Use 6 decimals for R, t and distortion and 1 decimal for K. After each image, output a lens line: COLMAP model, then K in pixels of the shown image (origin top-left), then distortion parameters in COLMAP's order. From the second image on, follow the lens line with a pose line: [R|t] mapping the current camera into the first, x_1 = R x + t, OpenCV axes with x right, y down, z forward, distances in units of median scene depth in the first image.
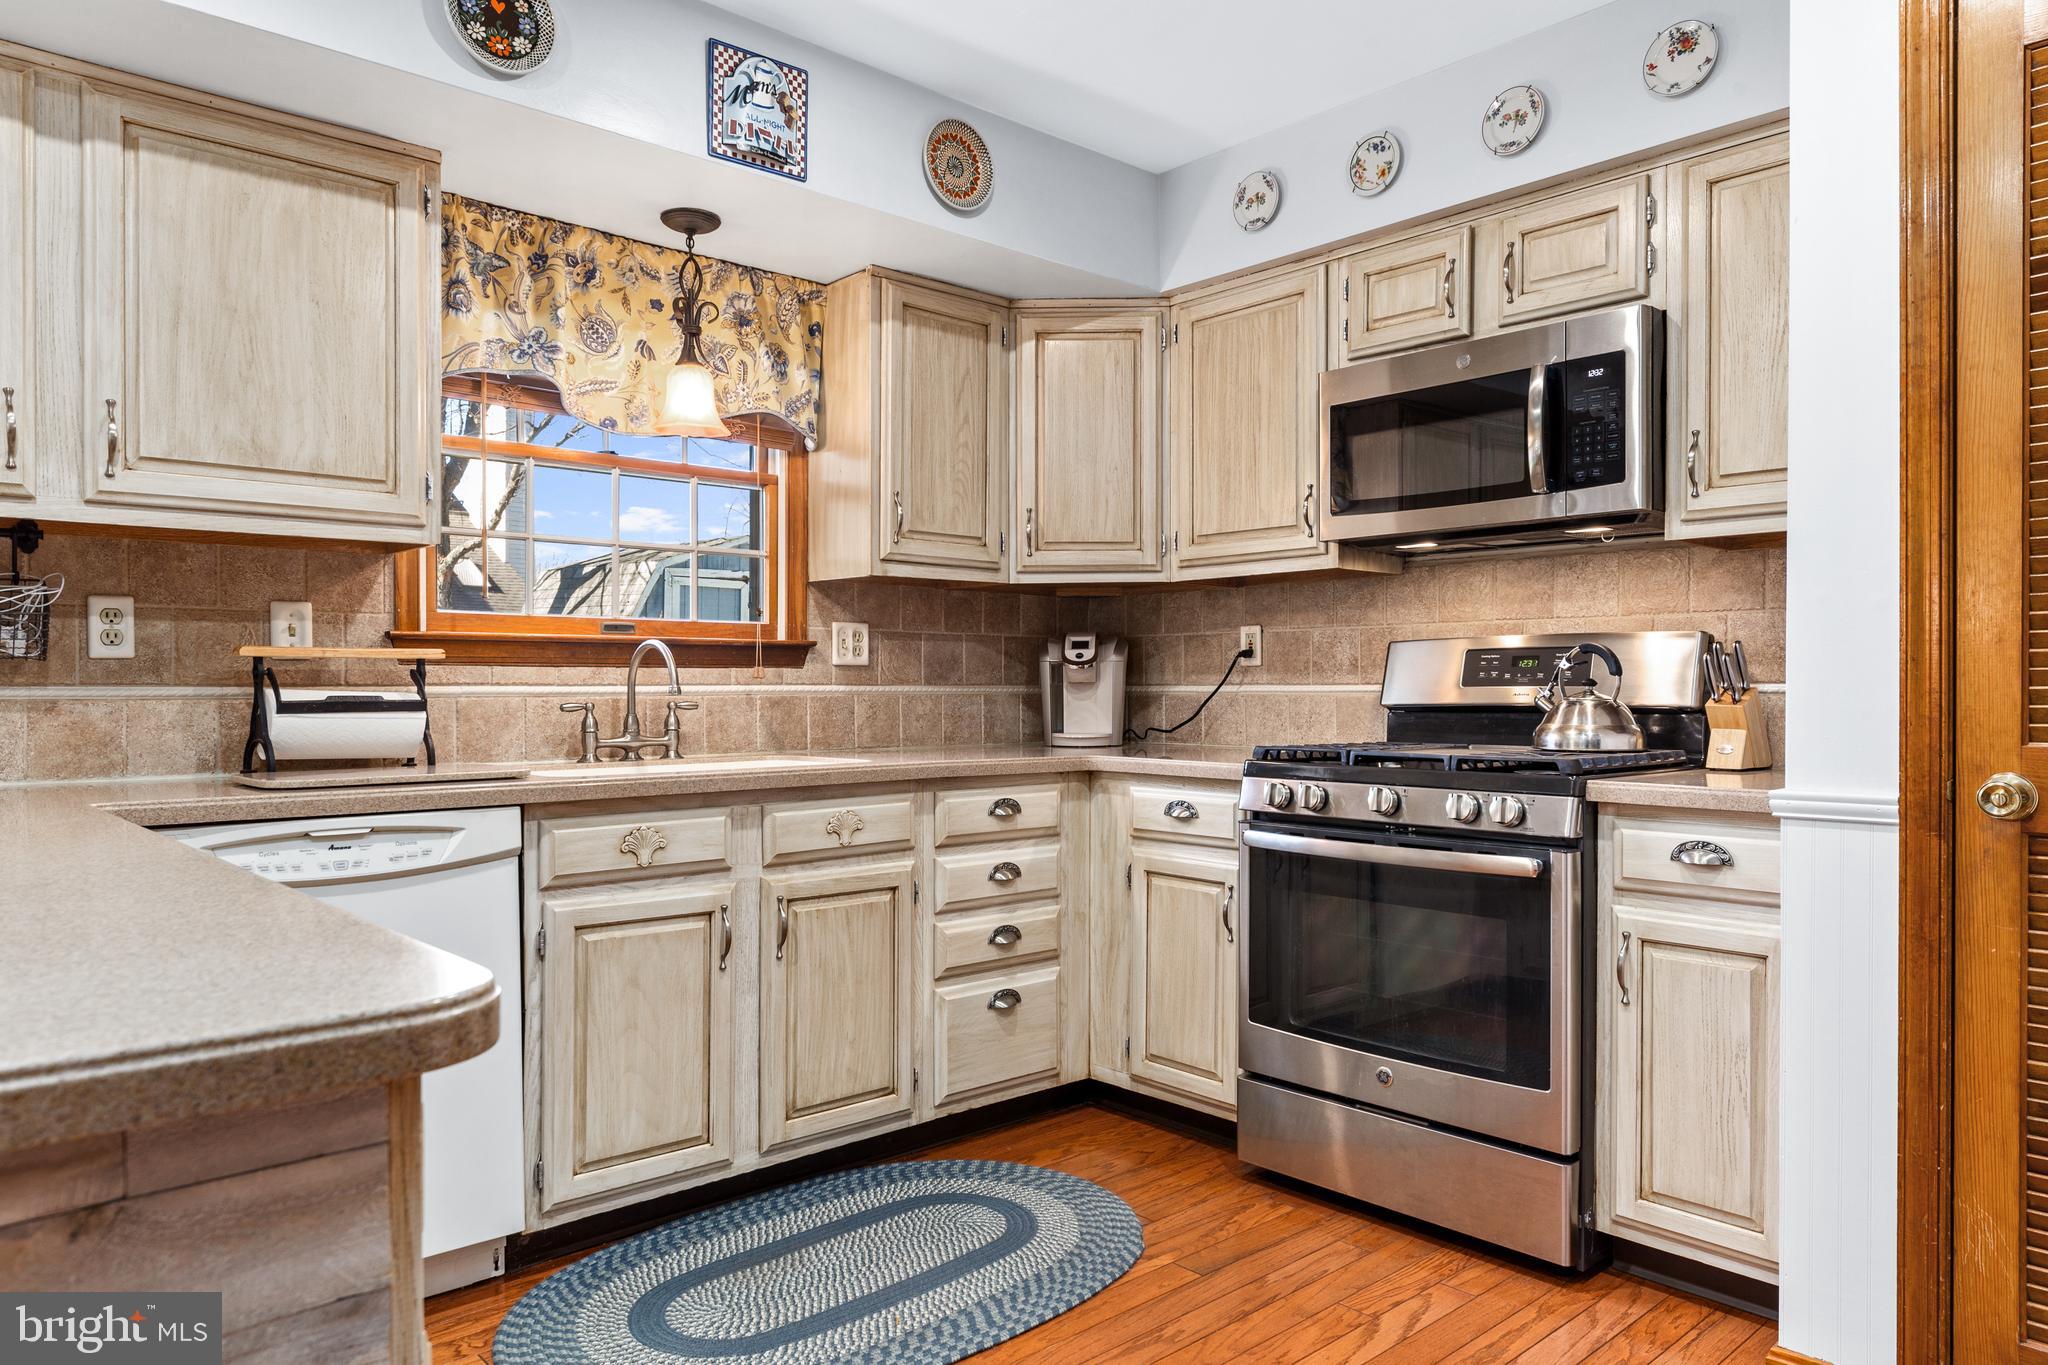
lens RADIAL K [[1330.6, 0, 1030.6], [0, 1330.6, 674.2], [0, 0, 1]] dist [0.012180, -0.017501]
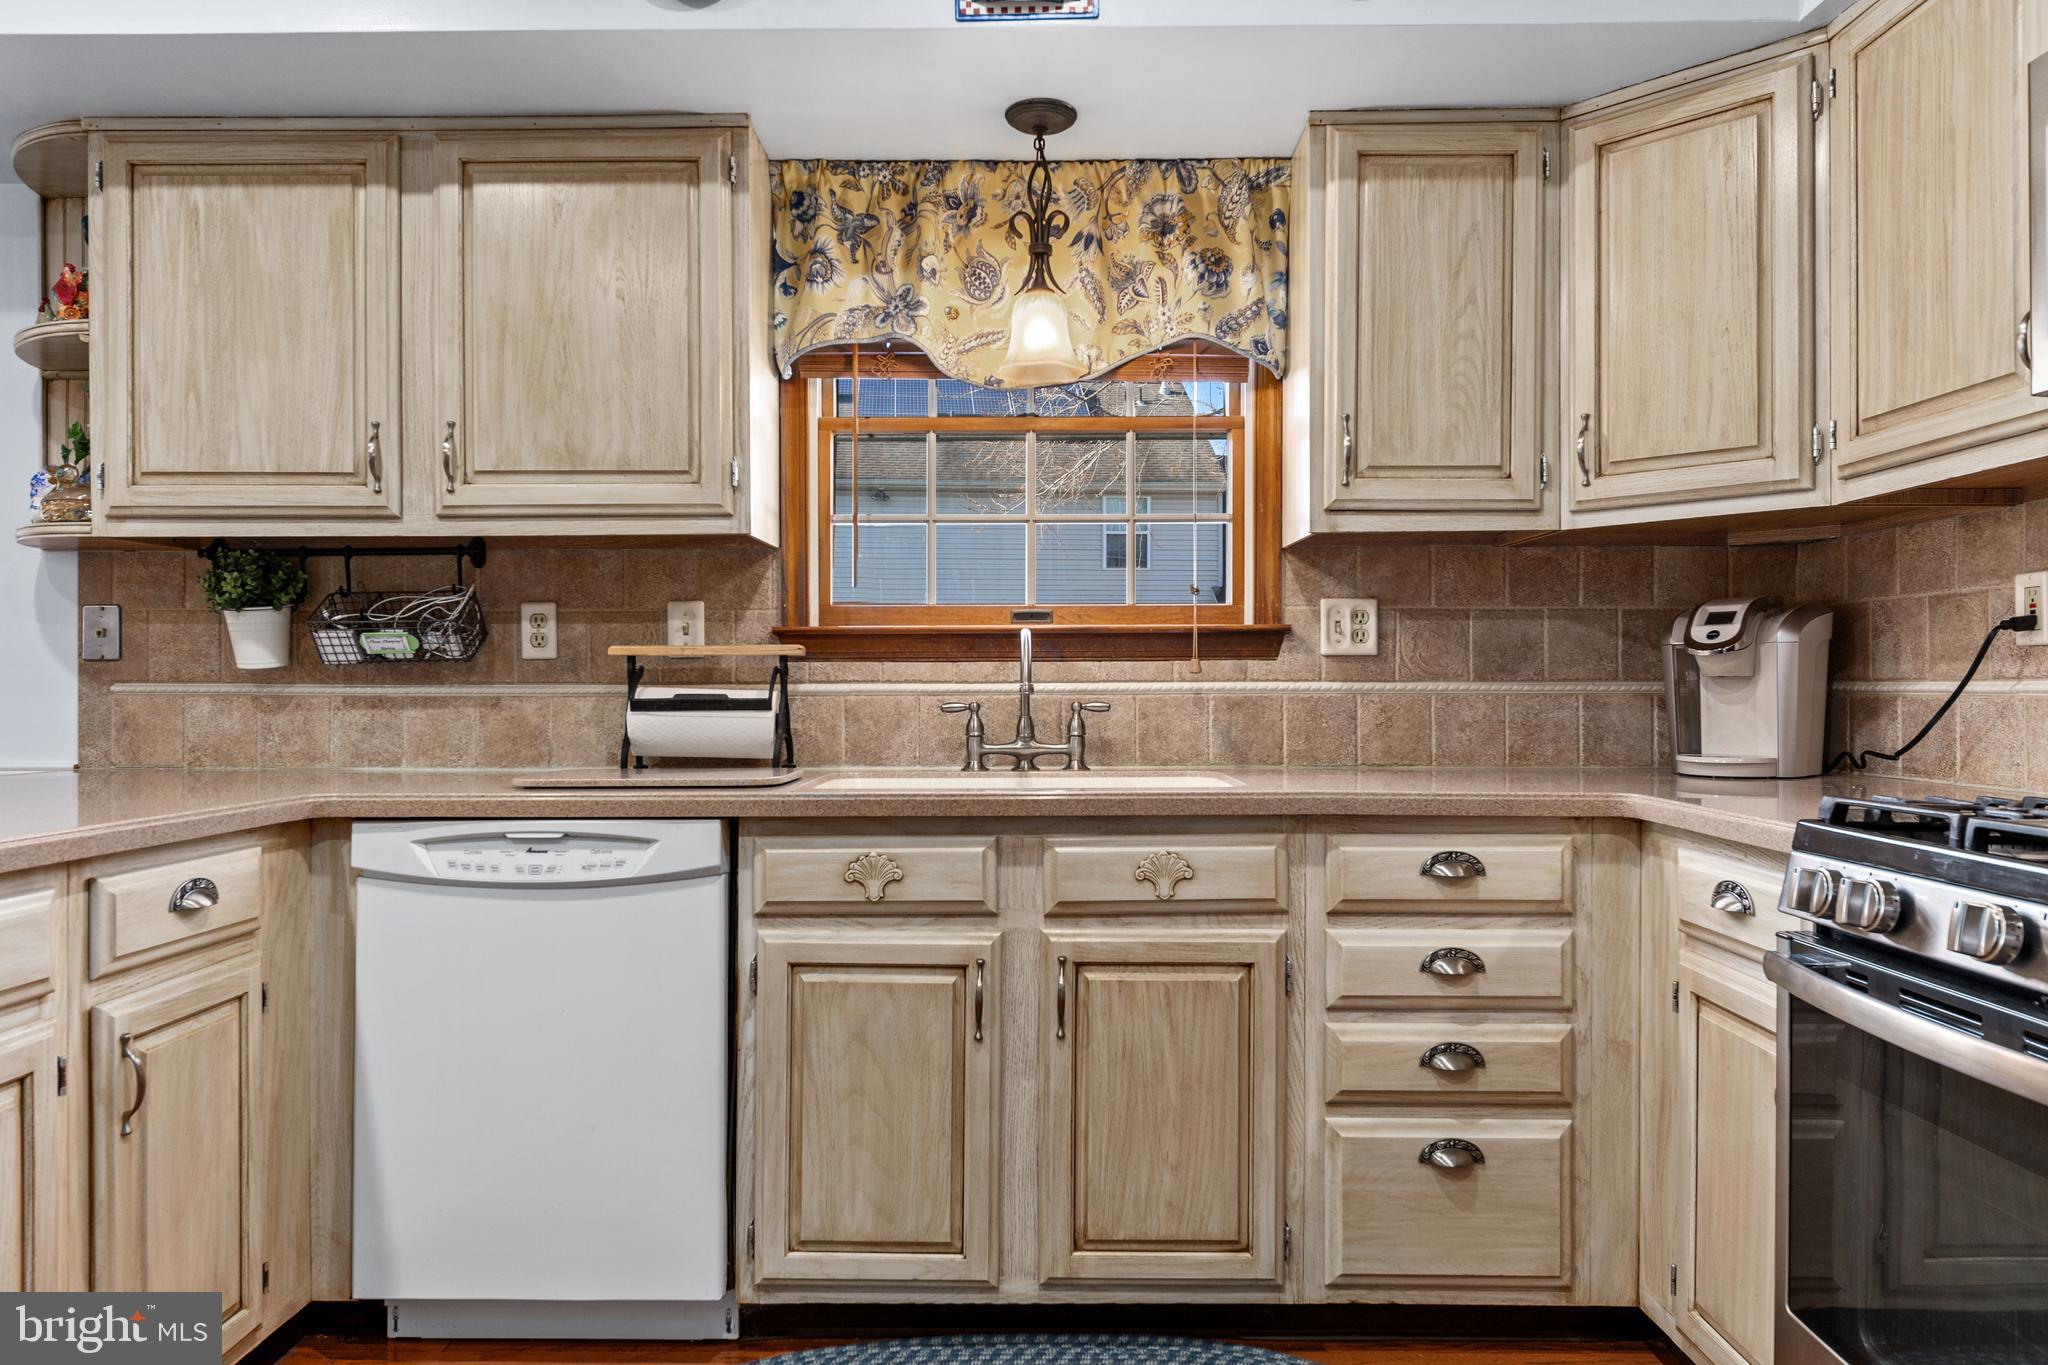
lens RADIAL K [[1330.6, 0, 1030.6], [0, 1330.6, 674.2], [0, 0, 1]] dist [0.012180, -0.017501]
pose [[0.733829, -0.005784, -0.679310, 0.297737], [0.007977, 0.999968, 0.000103, 0.003069], [0.679288, -0.005495, 0.733851, 0.392783]]
